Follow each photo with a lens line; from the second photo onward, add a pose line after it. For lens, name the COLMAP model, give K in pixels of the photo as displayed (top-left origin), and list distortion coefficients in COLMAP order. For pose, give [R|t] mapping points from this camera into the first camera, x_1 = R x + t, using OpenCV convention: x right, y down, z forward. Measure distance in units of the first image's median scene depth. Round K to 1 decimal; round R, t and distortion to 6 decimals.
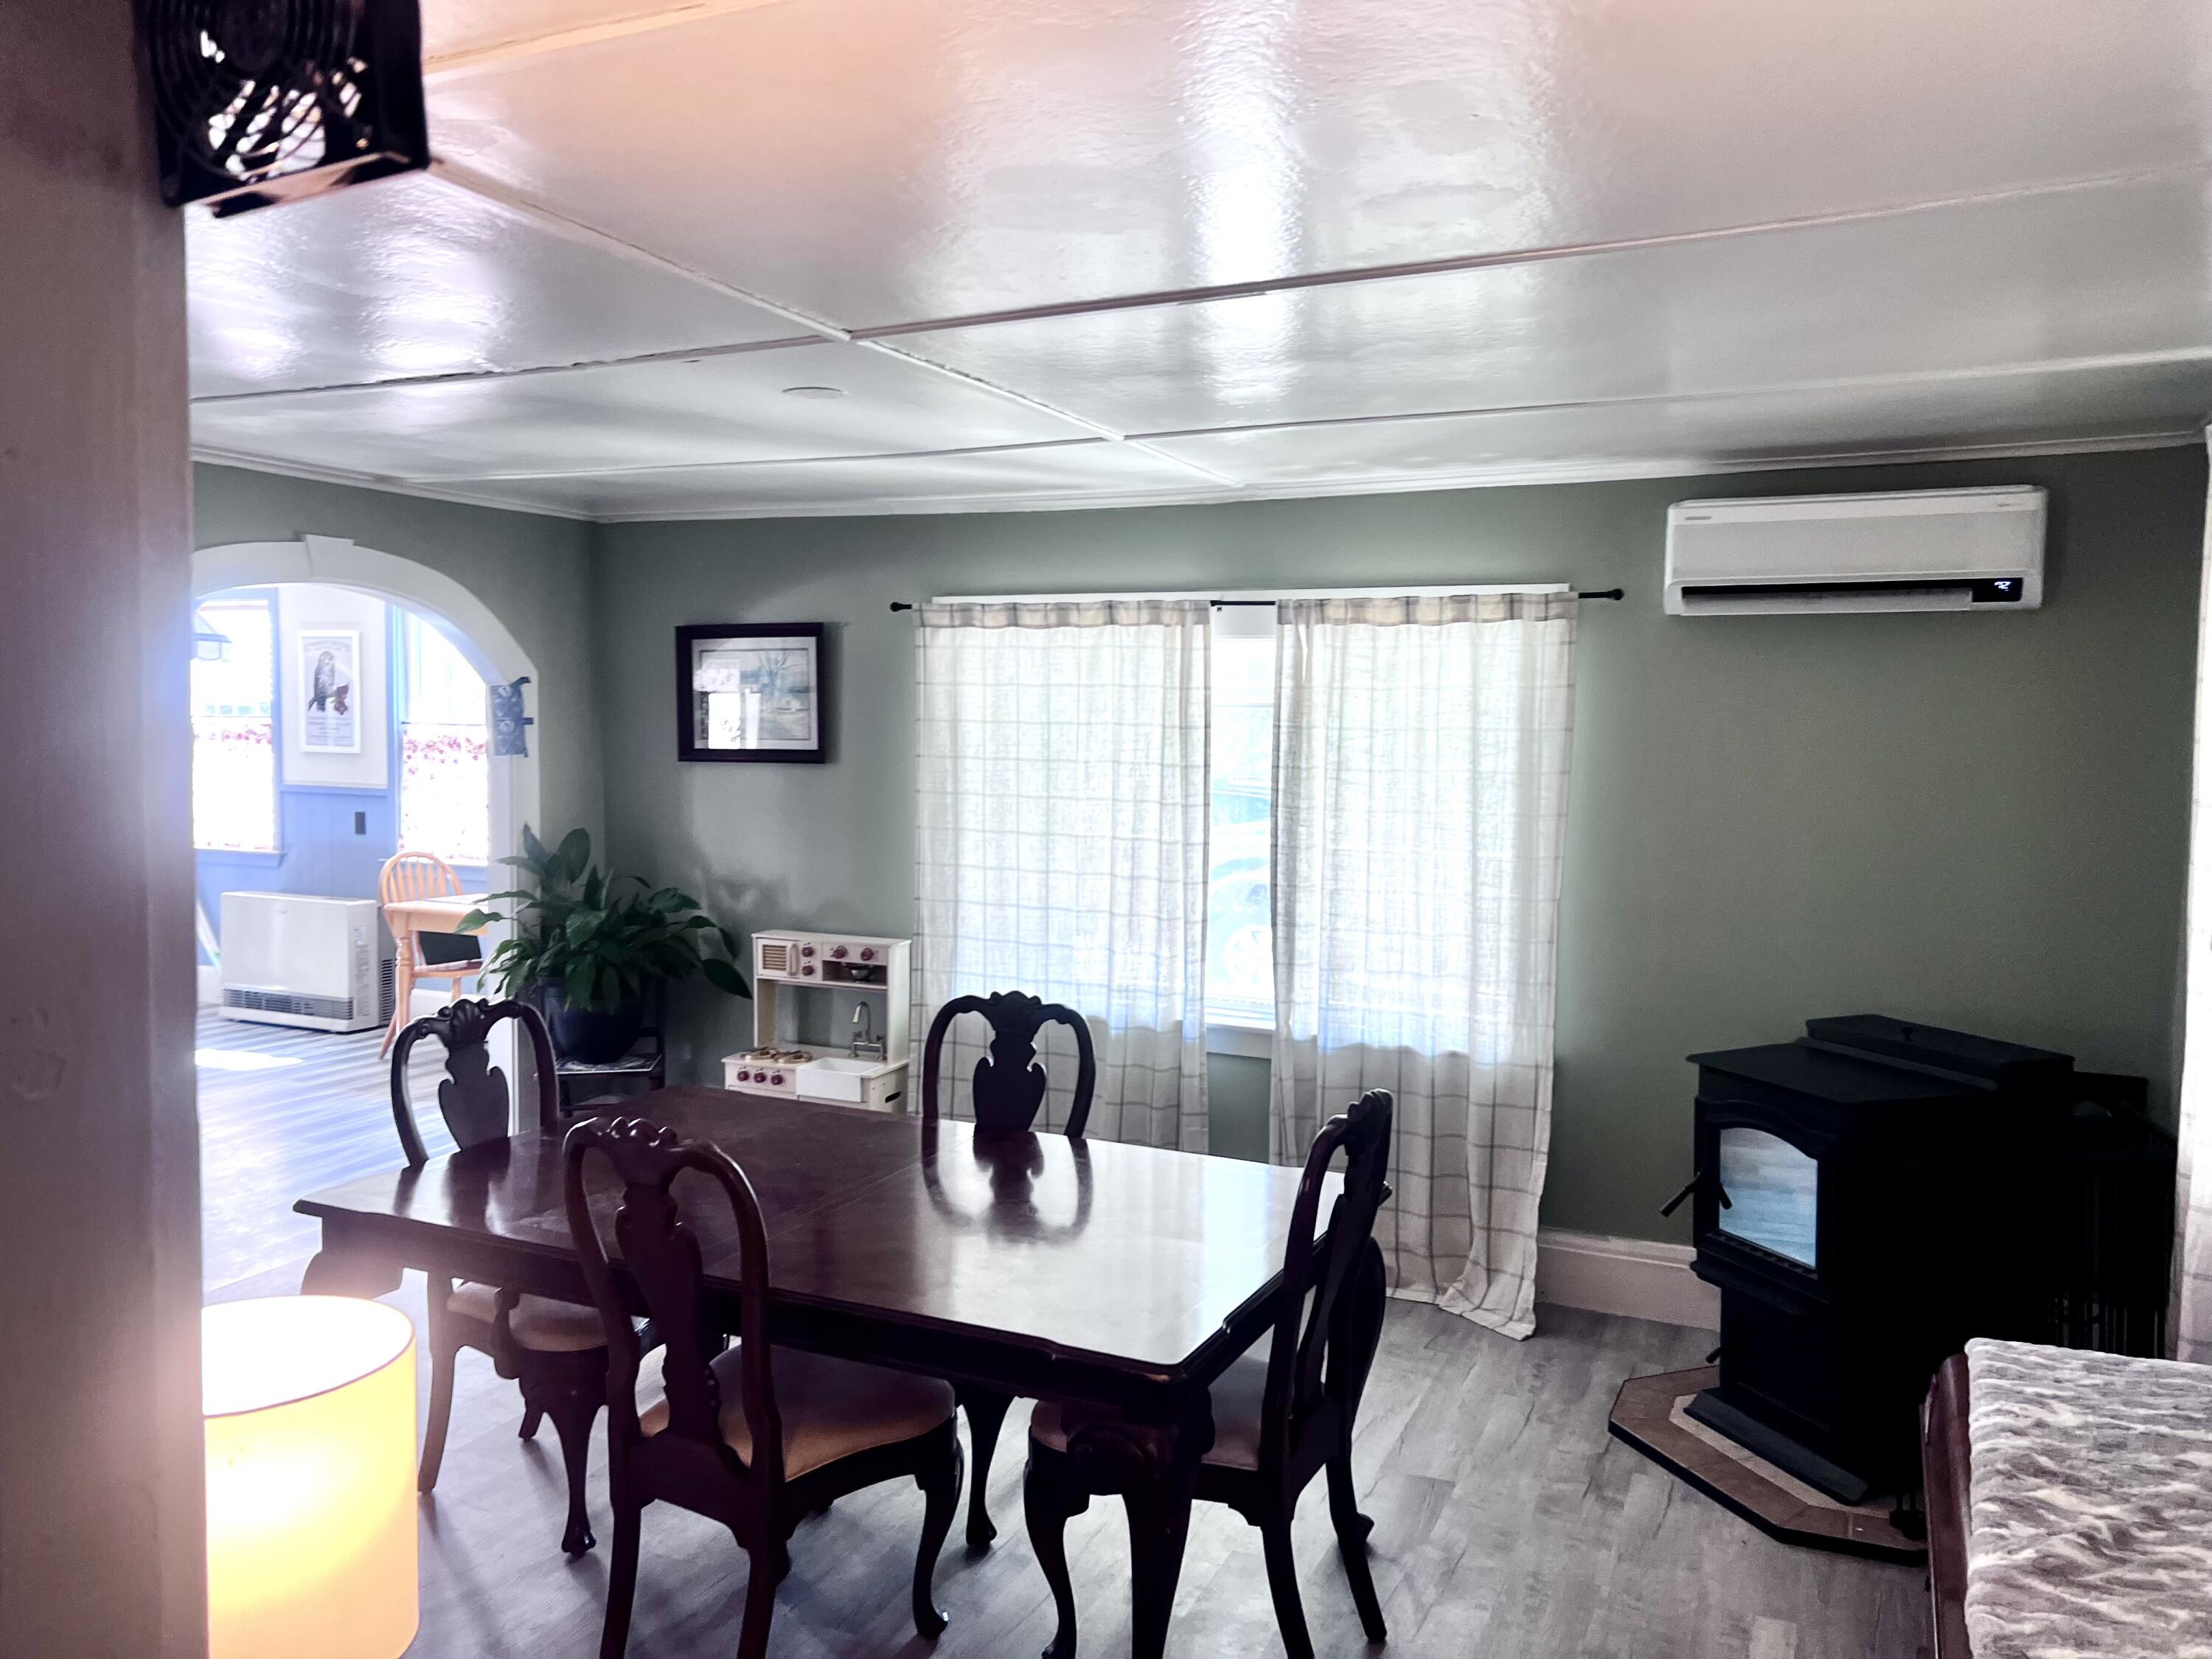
lens RADIAL K [[1680.0, 0, 1104.5], [0, 1680.0, 831.3], [0, 0, 1]] dist [0.059482, -0.062015]
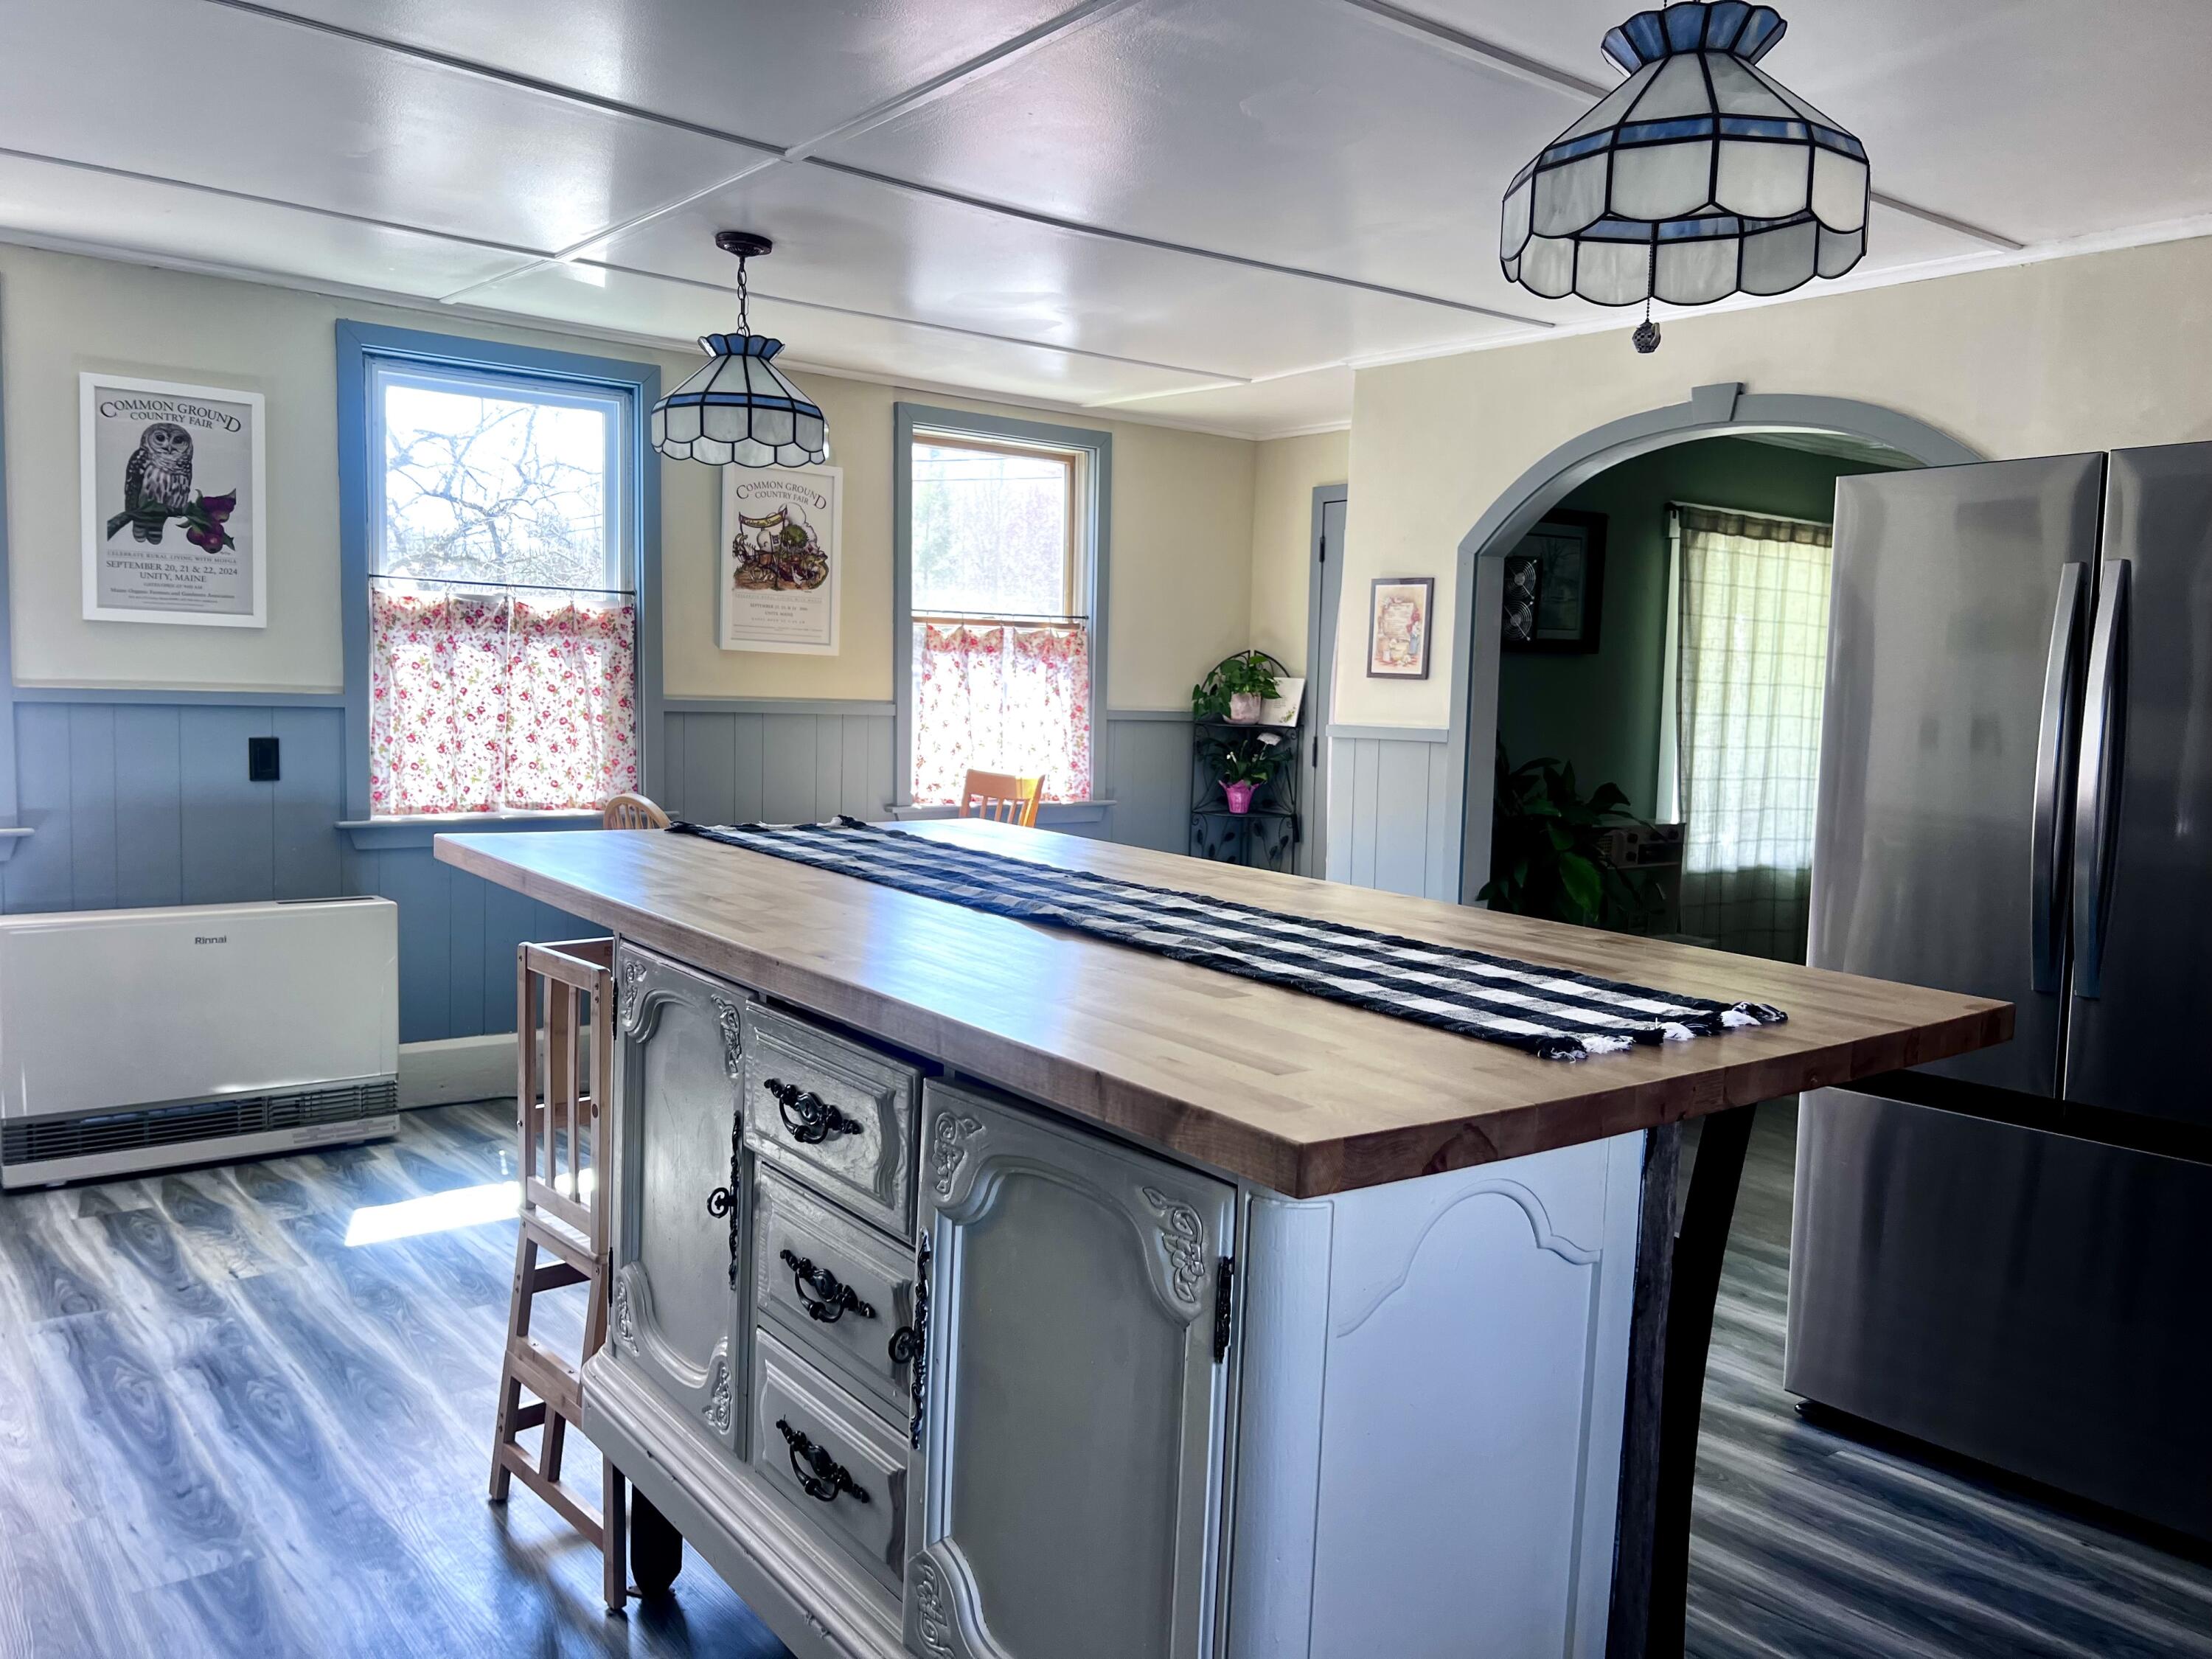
lens RADIAL K [[1680.0, 0, 1109.7], [0, 1680.0, 817.9], [0, 0, 1]] dist [0.059482, -0.062015]
pose [[0.459683, -0.079575, 0.884511, -0.793732], [0.032196, 0.996816, 0.072947, -0.016973], [-0.887499, -0.005055, 0.460781, 0.519646]]
